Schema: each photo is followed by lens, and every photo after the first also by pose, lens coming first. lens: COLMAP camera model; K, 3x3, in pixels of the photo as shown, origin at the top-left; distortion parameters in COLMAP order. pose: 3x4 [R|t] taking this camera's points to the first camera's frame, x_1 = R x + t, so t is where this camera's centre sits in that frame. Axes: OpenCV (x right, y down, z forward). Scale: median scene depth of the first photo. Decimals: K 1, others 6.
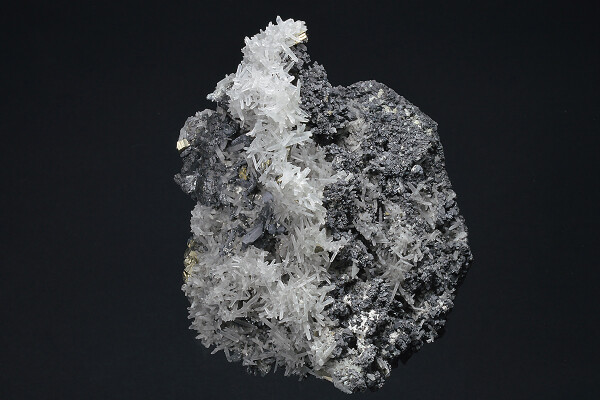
lens RADIAL K [[1679.3, 0, 300.2], [0, 1679.3, 200.0], [0, 0, 1]] dist [-0.052025, 0.000000]
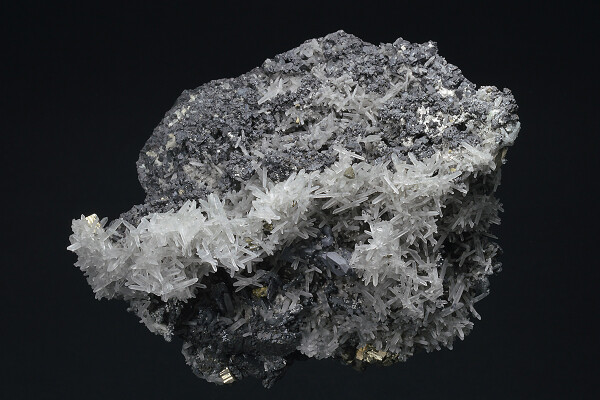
lens RADIAL K [[1679.3, 0, 300.1], [0, 1679.3, 200.2], [0, 0, 1]] dist [-0.052025, 0.000000]
pose [[-0.065105, -0.968447, 0.240565, -0.188954], [0.996532, -0.050578, 0.066080, -0.048073], [-0.051828, 0.244033, 0.968381, 0.192890]]
